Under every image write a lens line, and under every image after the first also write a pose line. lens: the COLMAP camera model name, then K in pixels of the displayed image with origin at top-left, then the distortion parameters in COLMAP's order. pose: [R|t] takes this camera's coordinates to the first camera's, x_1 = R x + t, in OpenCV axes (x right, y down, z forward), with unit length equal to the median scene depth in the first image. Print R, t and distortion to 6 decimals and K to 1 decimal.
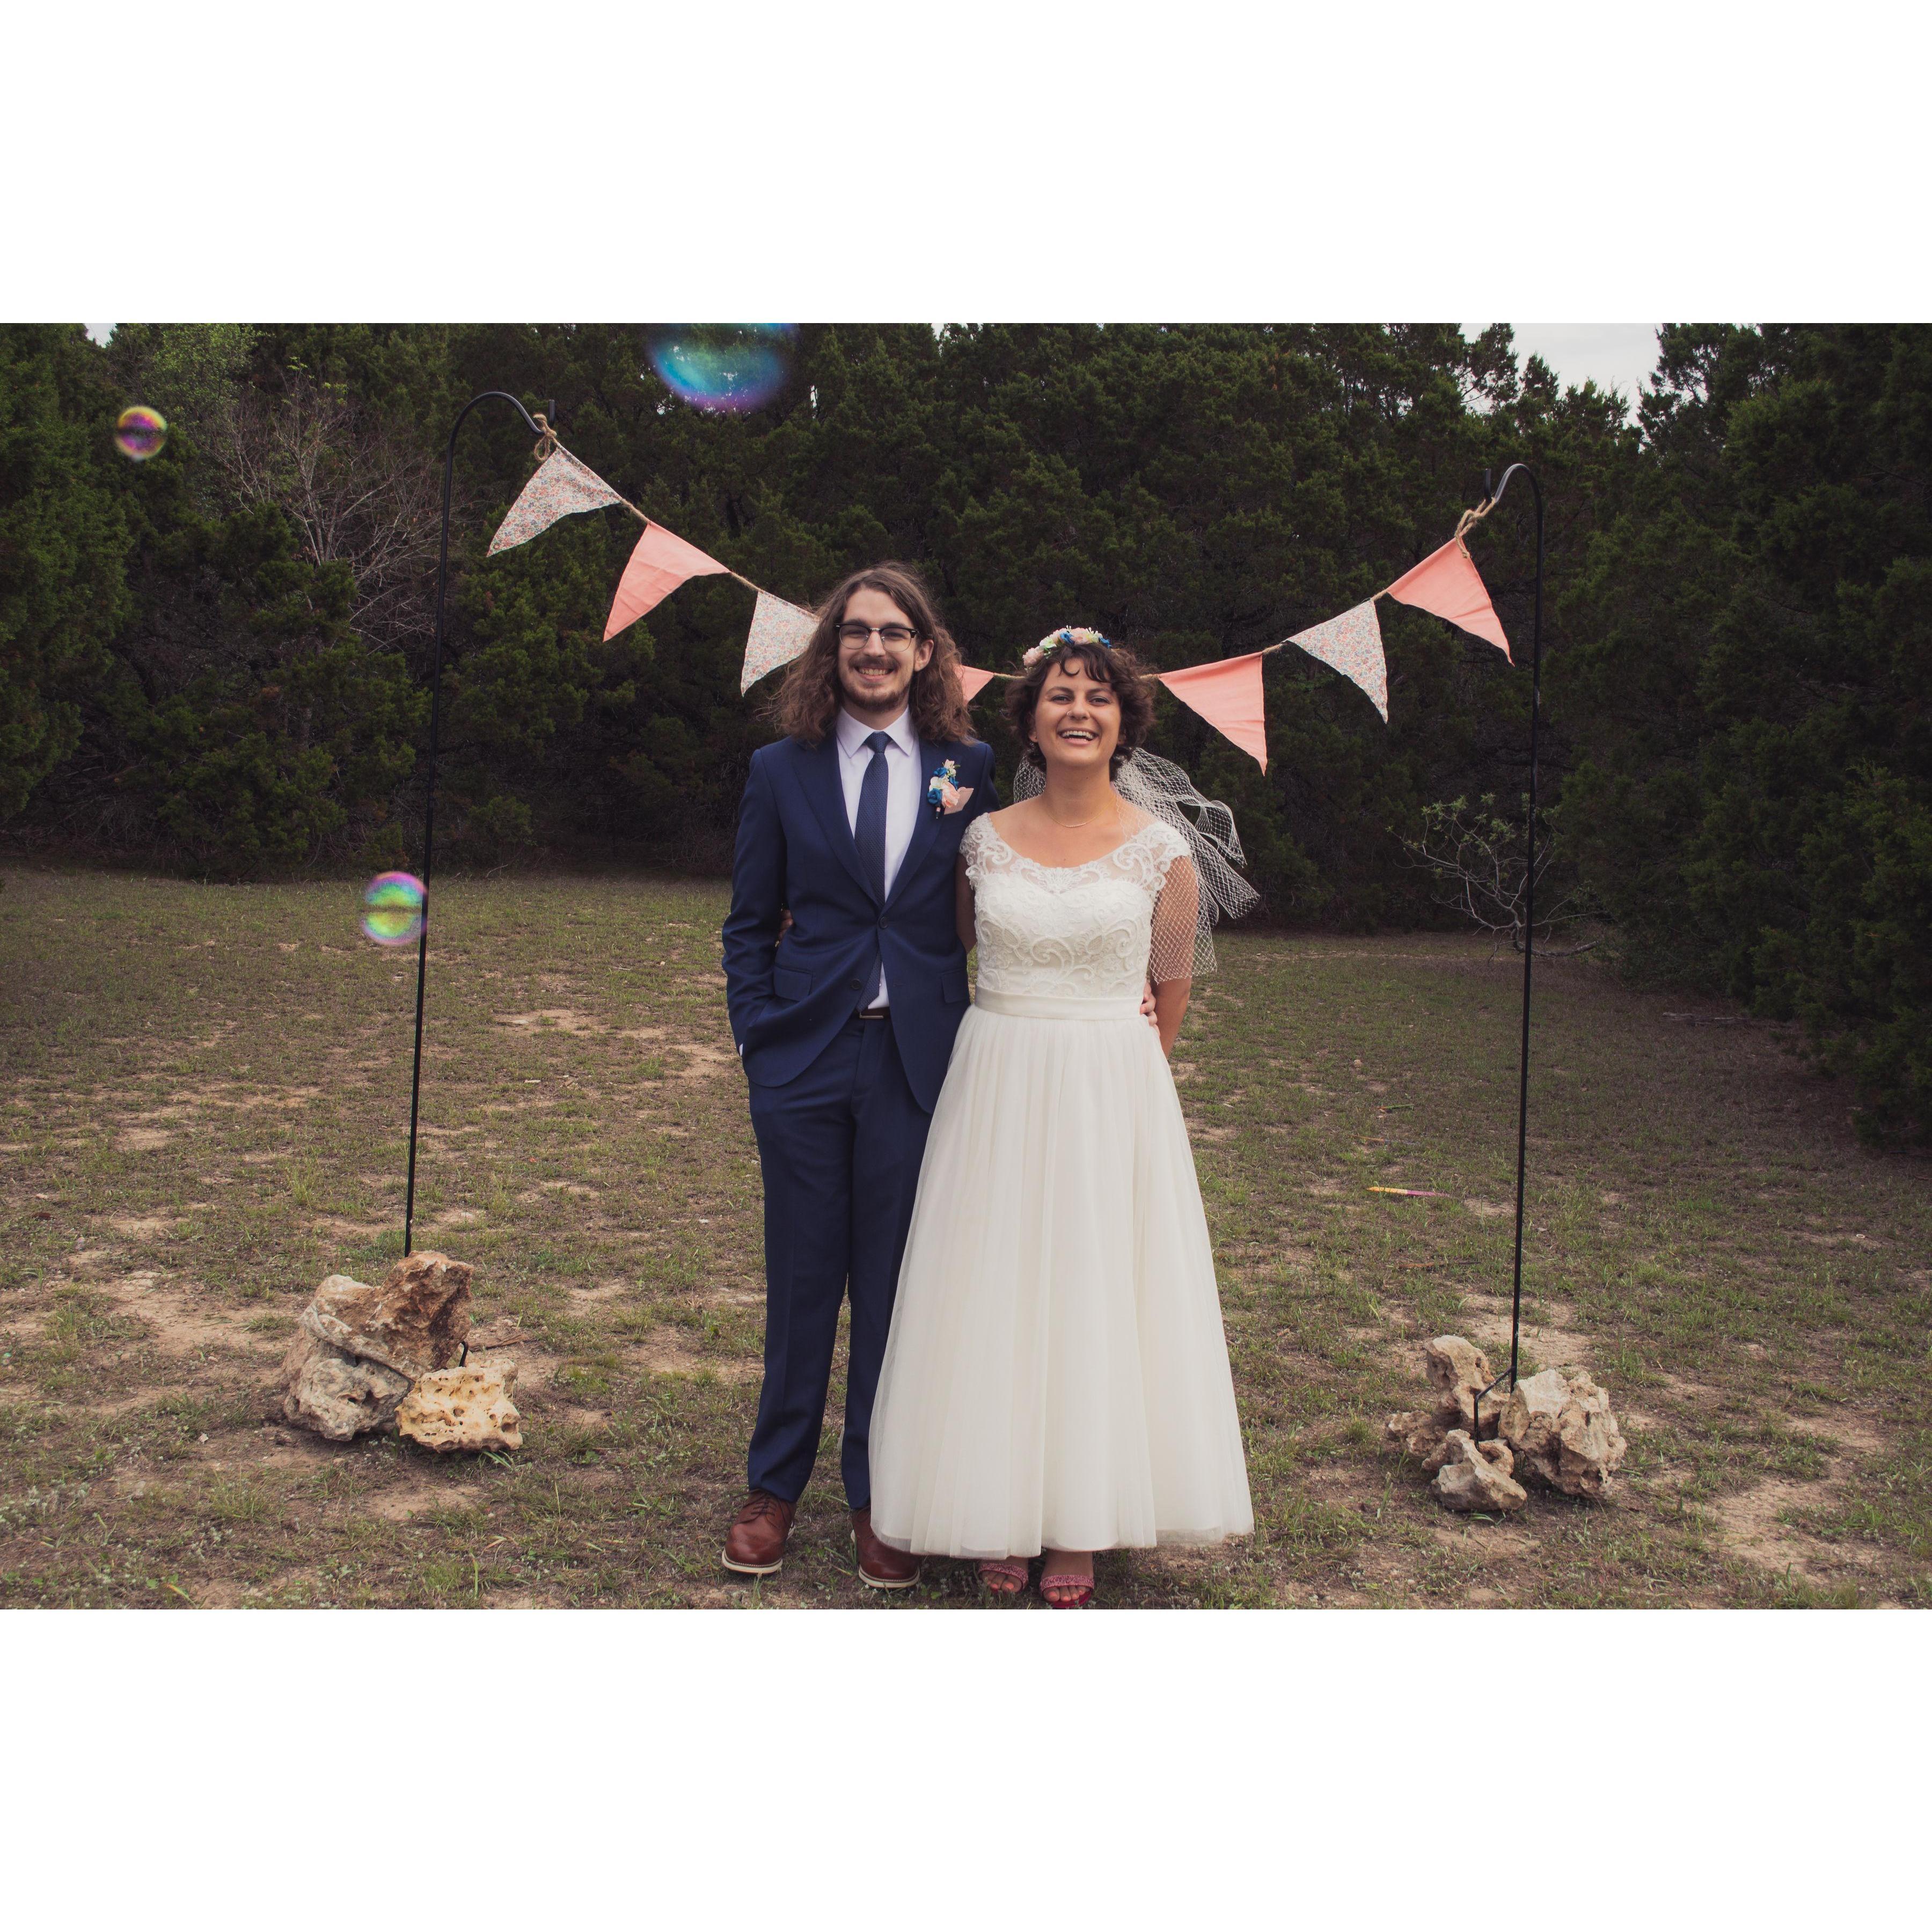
lens RADIAL K [[1911.7, 0, 966.0], [0, 1911.7, 966.0], [0, 0, 1]] dist [-0.049059, 0.004824]
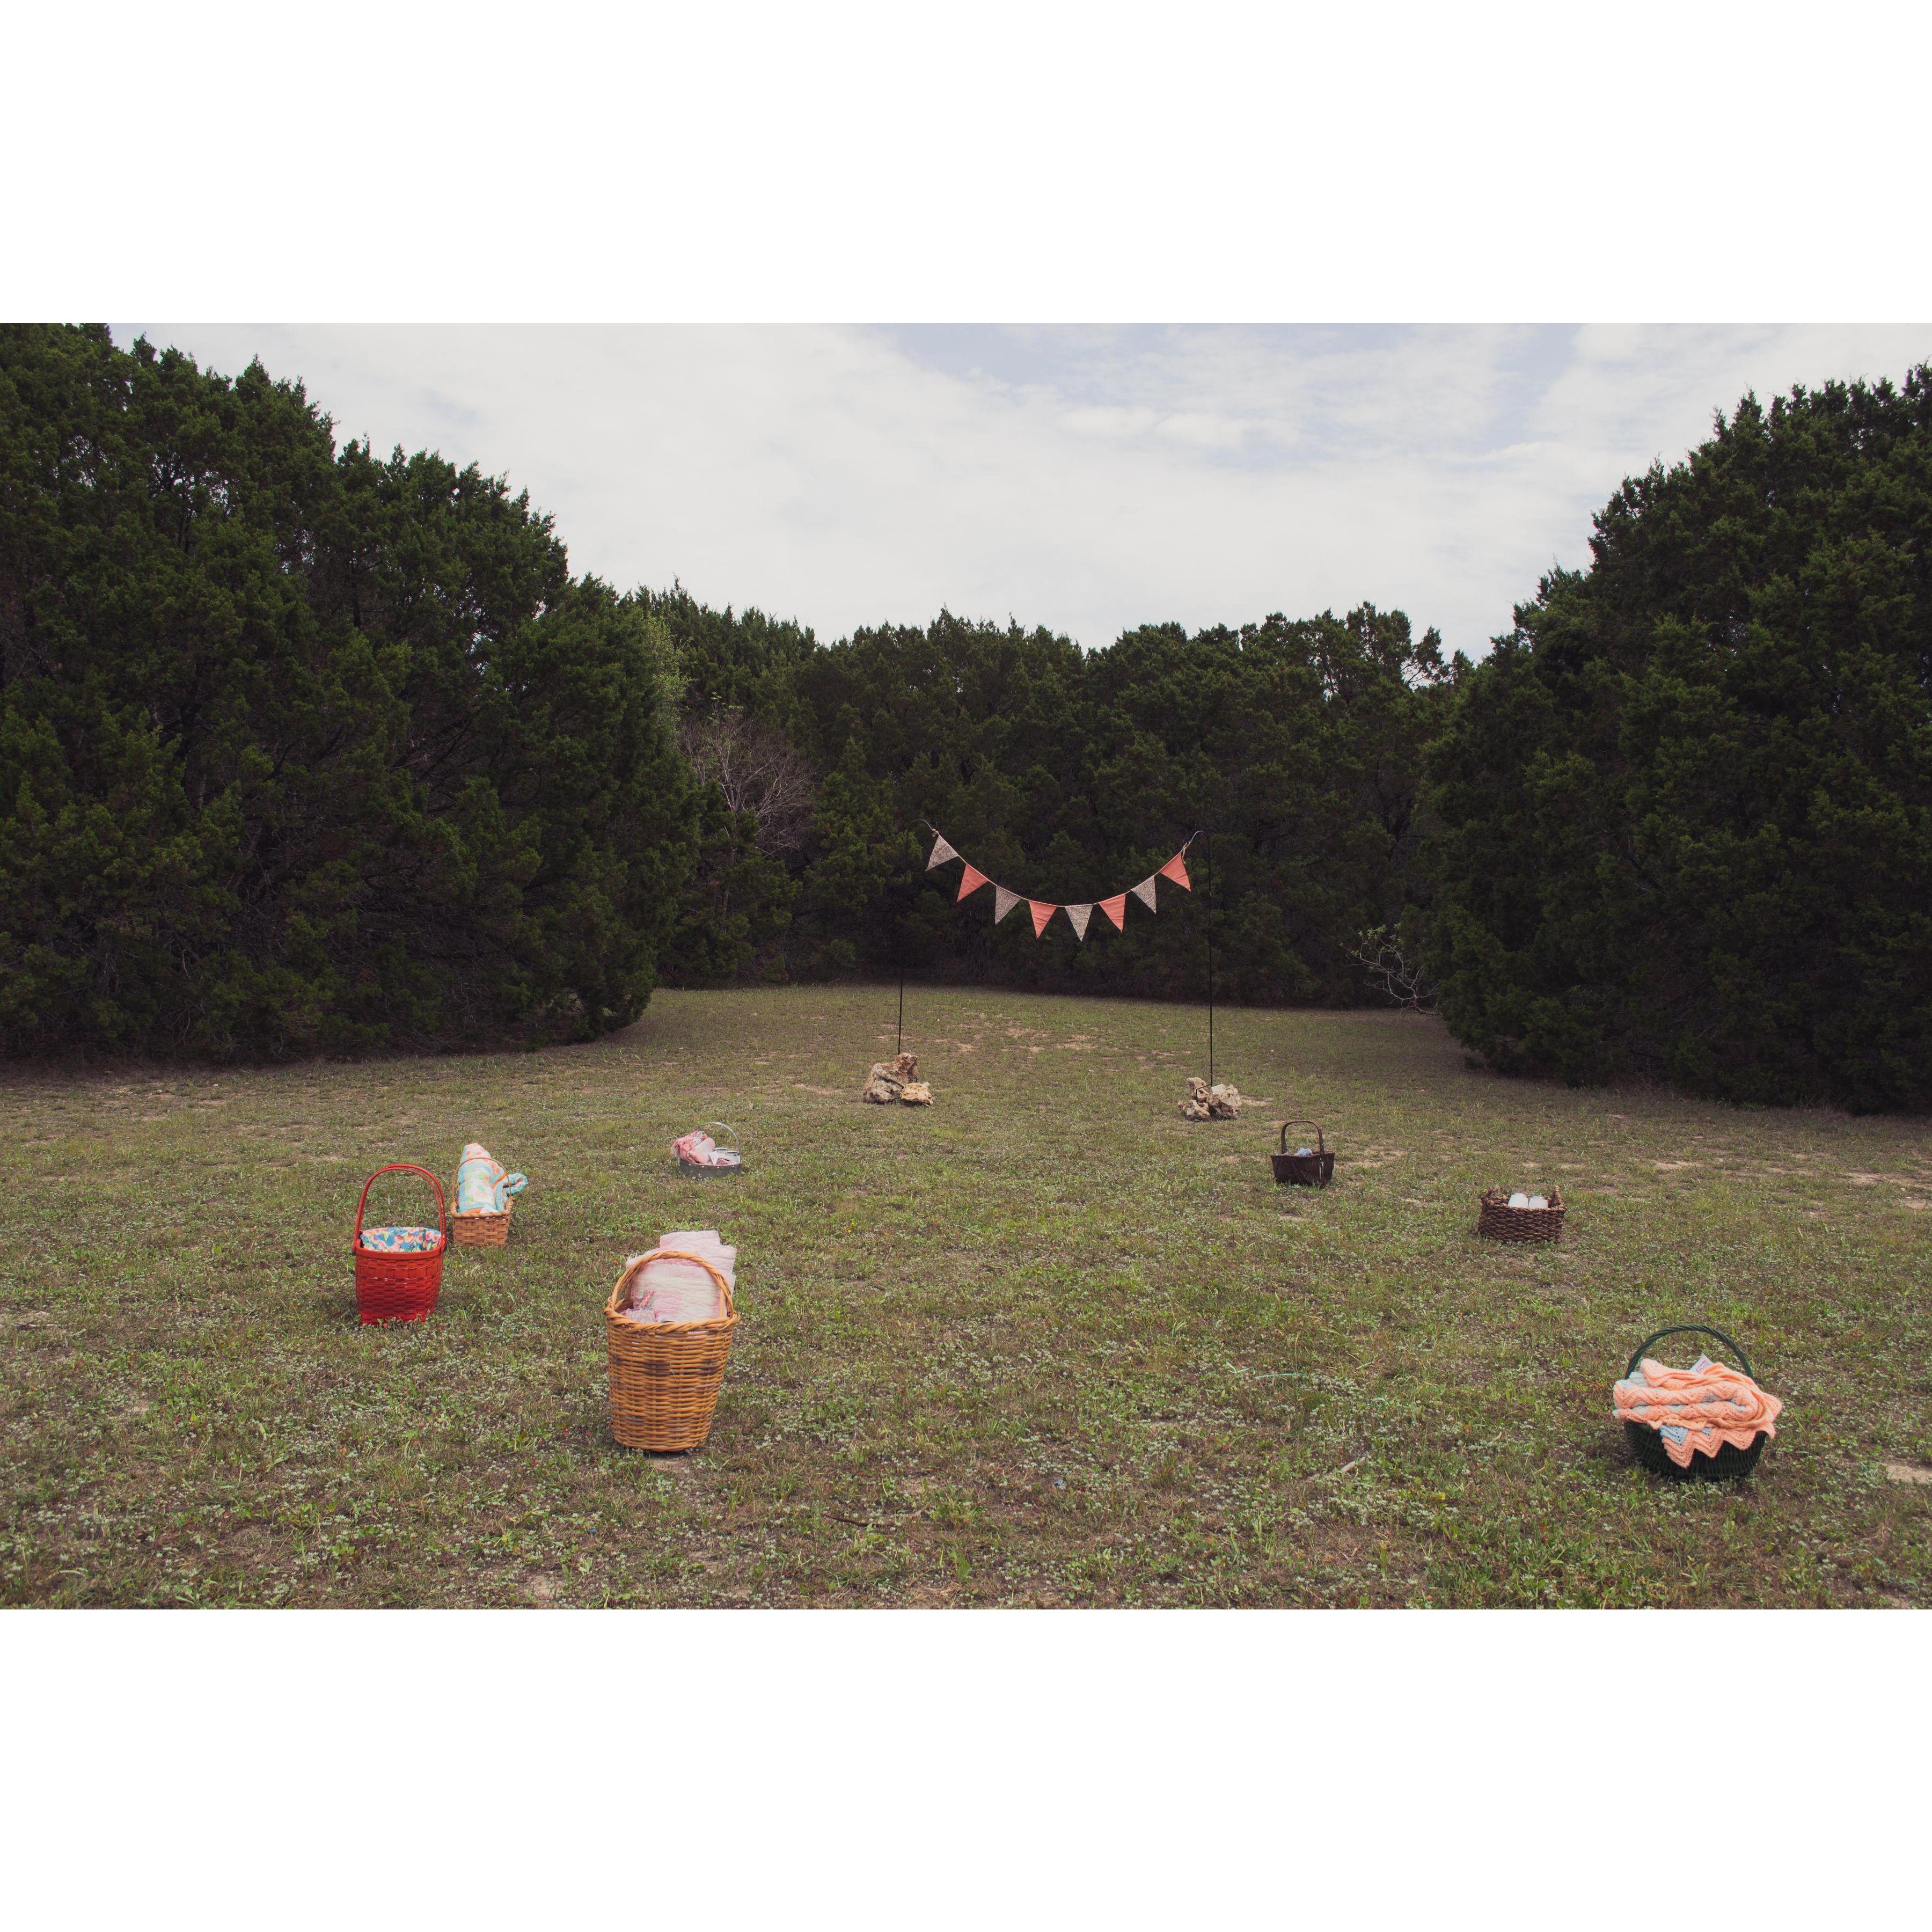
lens RADIAL K [[1911.7, 0, 966.0], [0, 1911.7, 966.0], [0, 0, 1]] dist [-0.049059, 0.004824]
pose [[0.993763, -0.023569, -0.108992, 0.064787], [0.014997, 0.996777, -0.078810, 0.075502], [0.110498, 0.076684, 0.990914, -0.725101]]
